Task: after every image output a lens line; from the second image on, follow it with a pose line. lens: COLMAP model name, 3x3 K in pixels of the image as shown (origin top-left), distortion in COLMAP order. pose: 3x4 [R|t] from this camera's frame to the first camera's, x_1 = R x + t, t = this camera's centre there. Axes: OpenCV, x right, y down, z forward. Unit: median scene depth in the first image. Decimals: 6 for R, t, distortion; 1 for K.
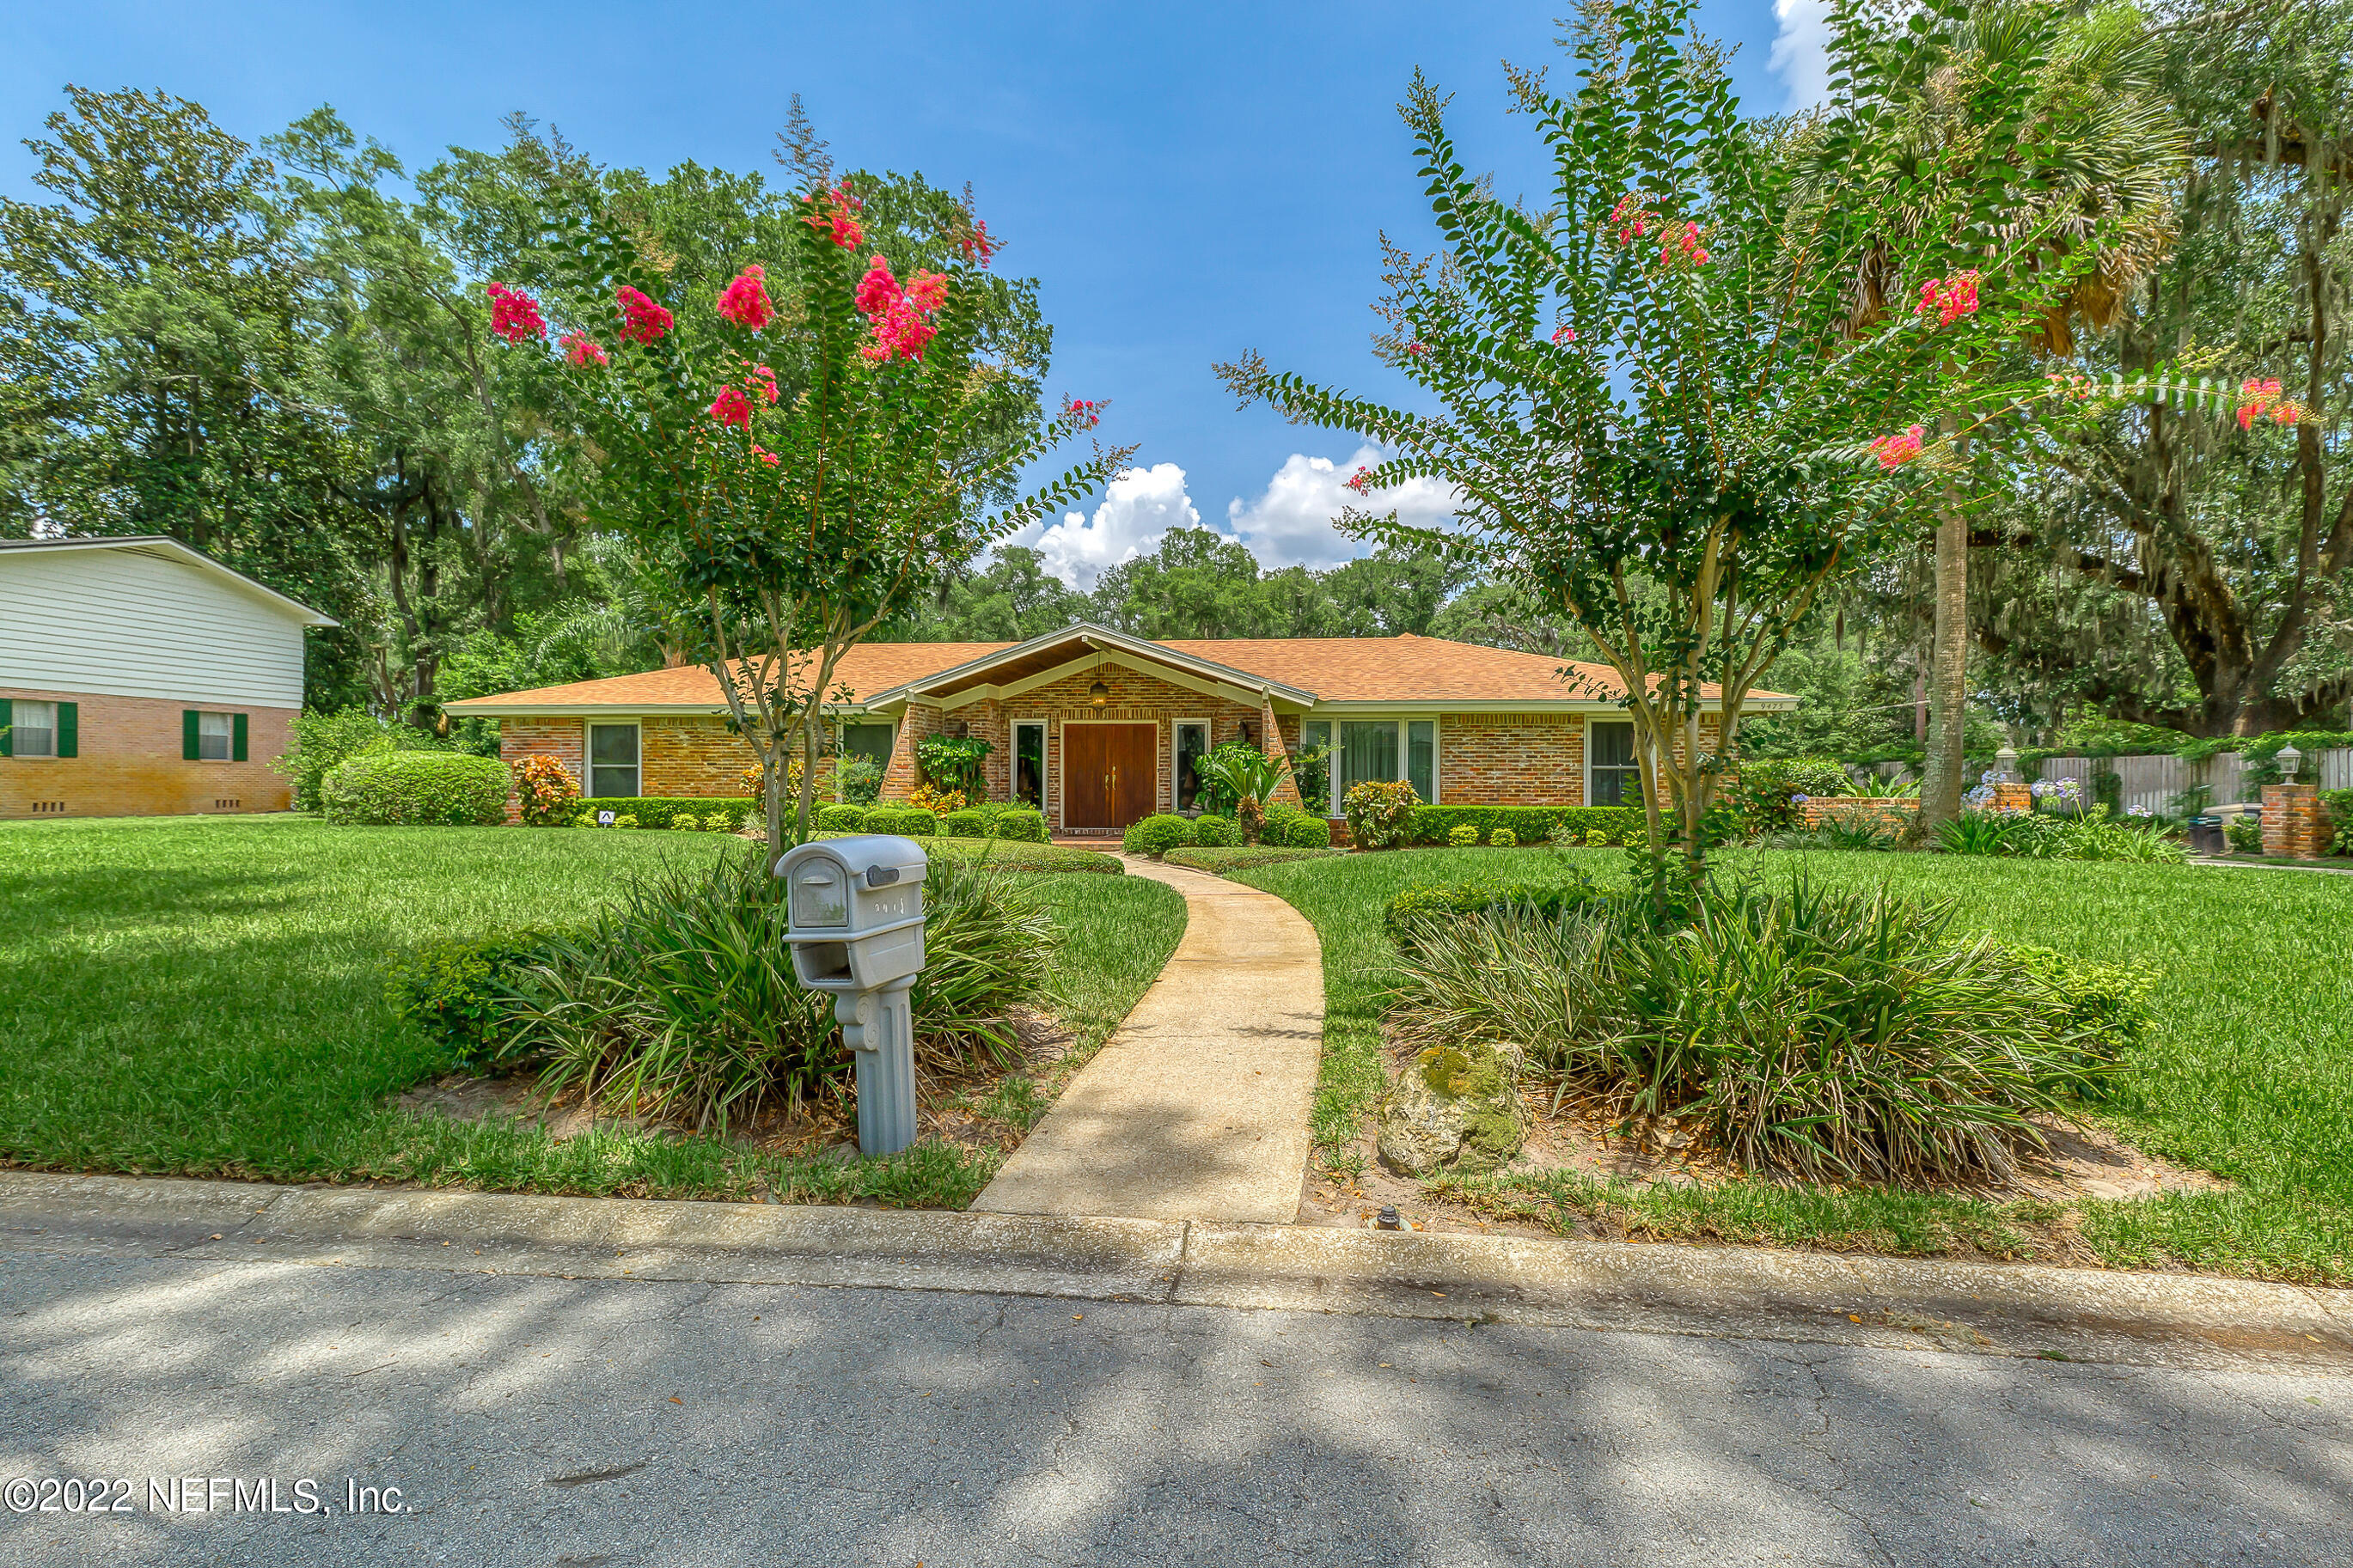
lens RADIAL K [[1049.7, 0, 1184.0], [0, 1049.7, 792.1], [0, 0, 1]] dist [-0.001155, -0.000216]
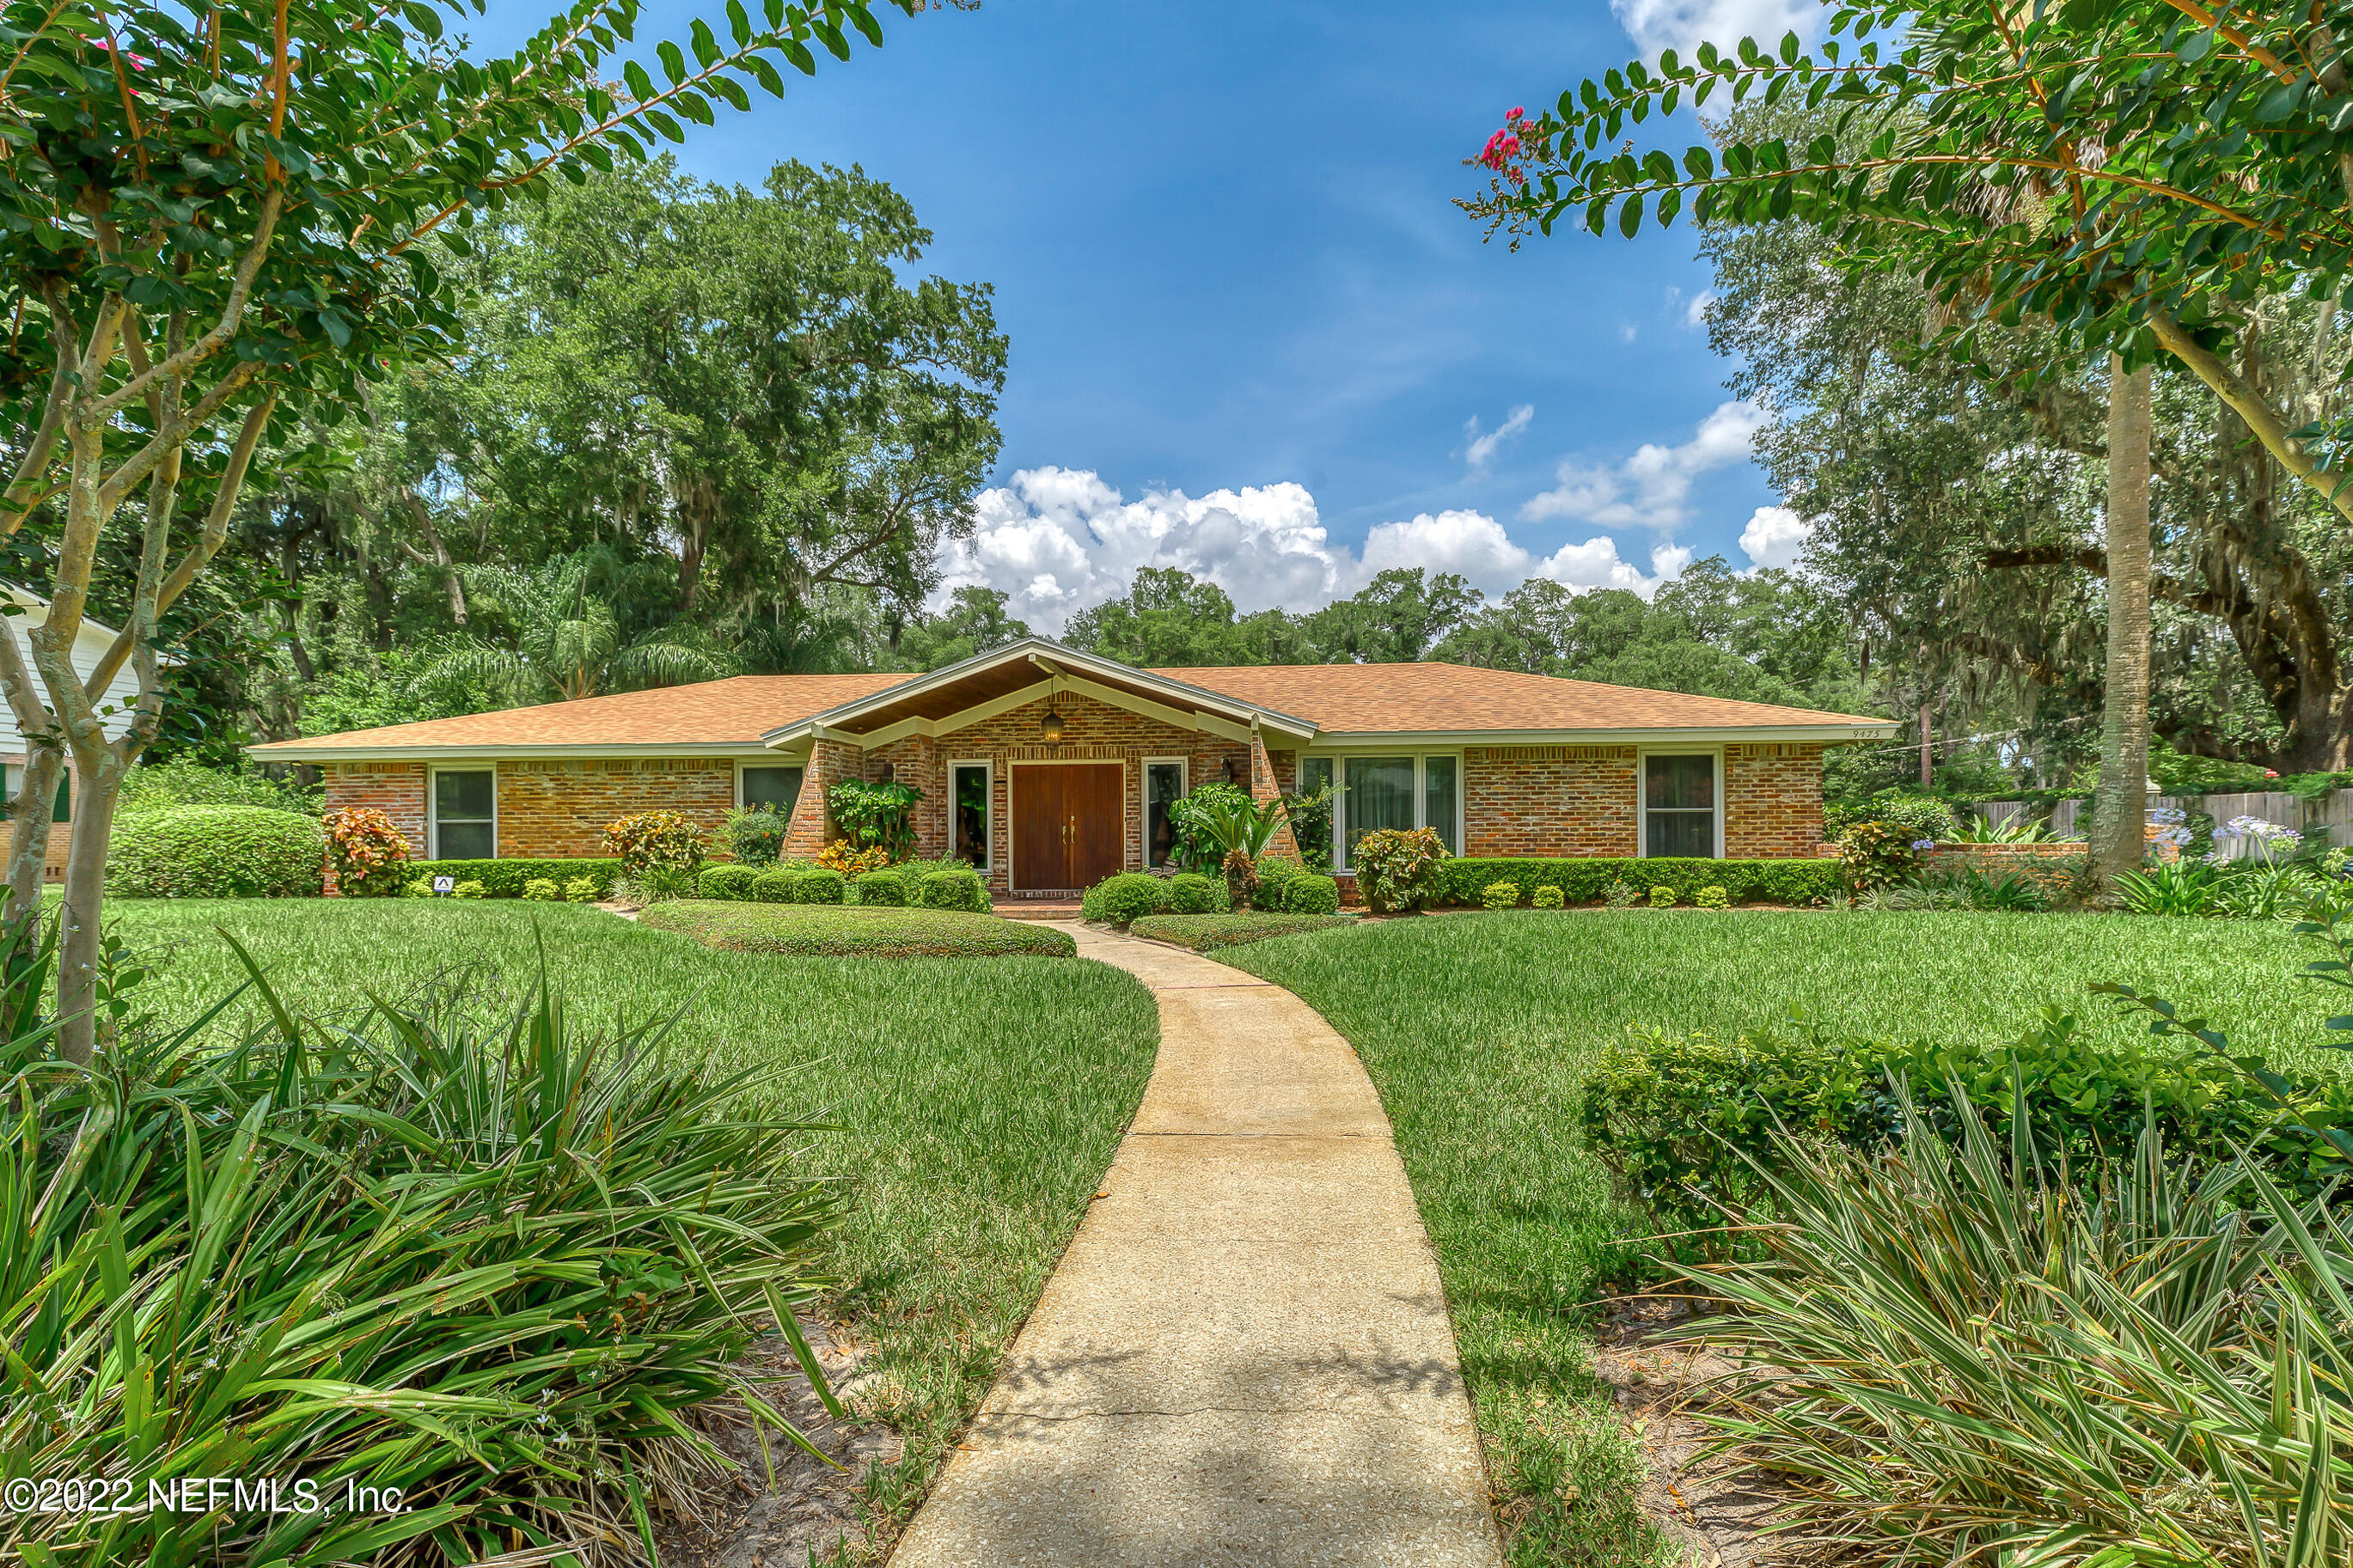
lens RADIAL K [[1069.2, 0, 1186.1], [0, 1069.2, 842.1], [0, 0, 1]] dist [-0.000811, -0.000089]
pose [[0.999629, -0.010667, 0.025073, 0.002145], [0.010757, 0.999936, -0.003471, 0.000598], [-0.025034, 0.003739, 0.999680, 0.157635]]
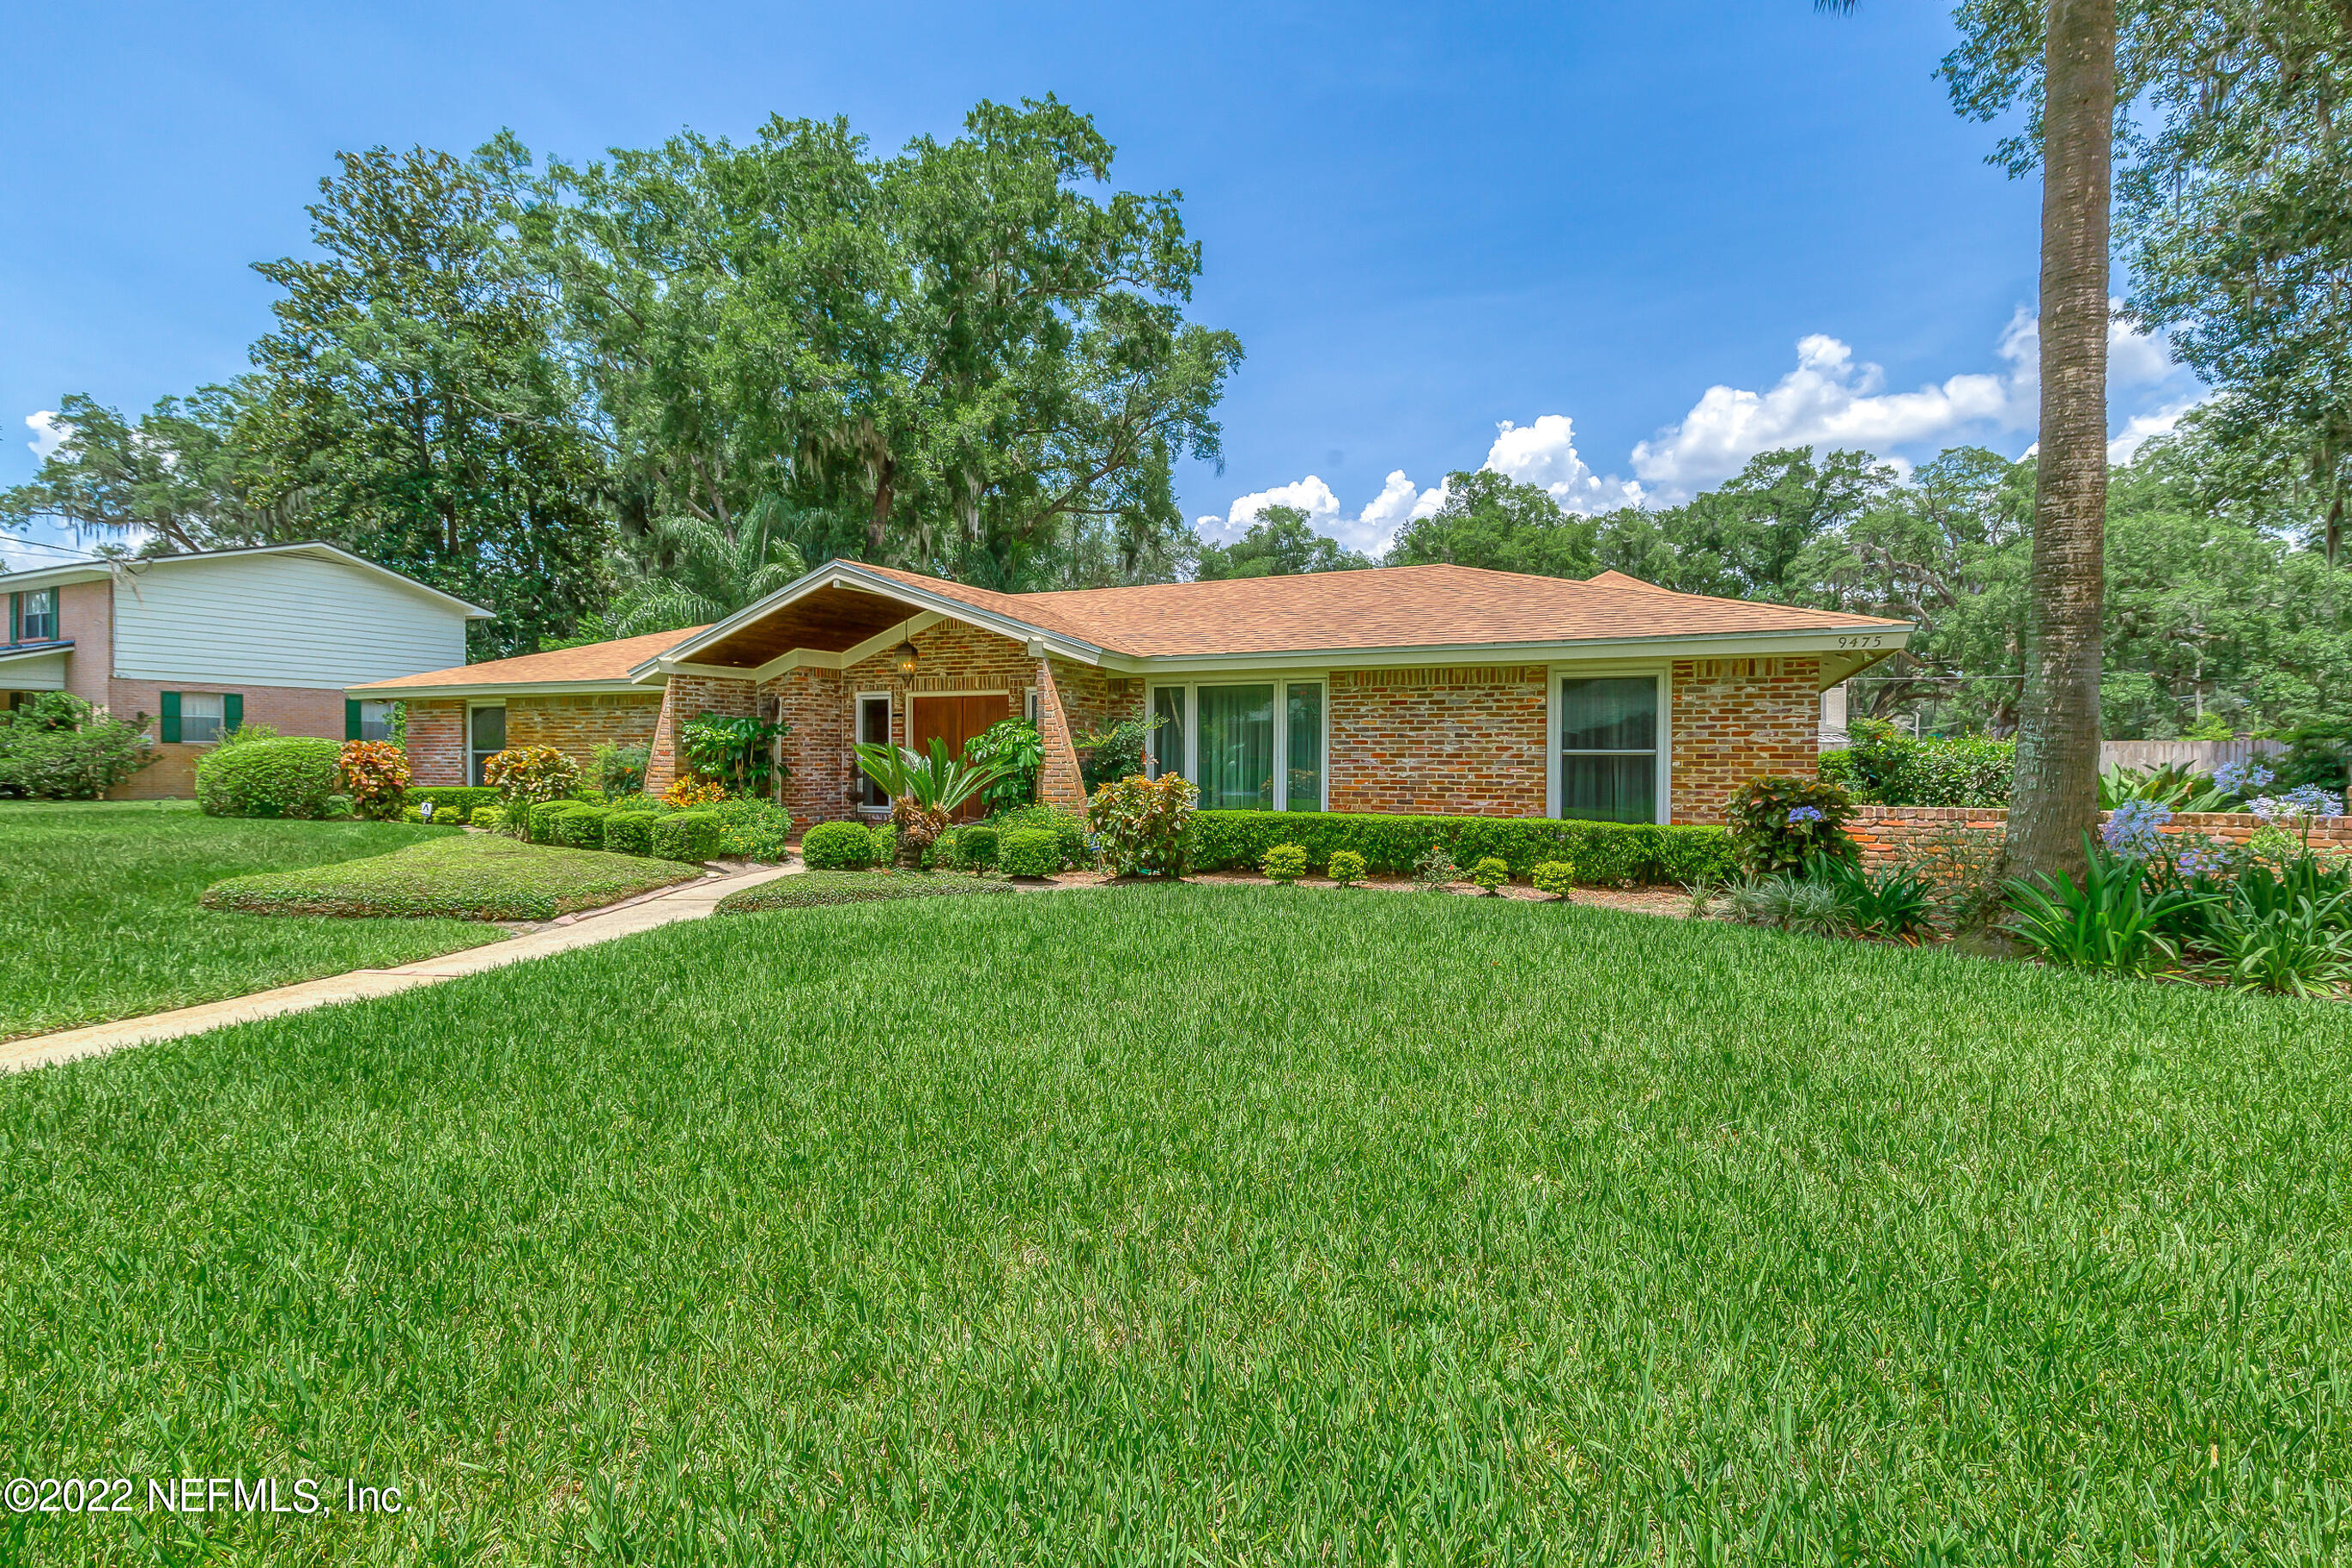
lens RADIAL K [[1083.3, 0, 1203.9], [0, 1083.3, 779.9], [0, 0, 1]] dist [-0.000575, -0.000212]
pose [[0.947856, 0.006099, -0.318642, 0.381612], [-0.002704, 0.999935, 0.011095, -0.013210], [0.318688, -0.009654, 0.947810, 0.318863]]
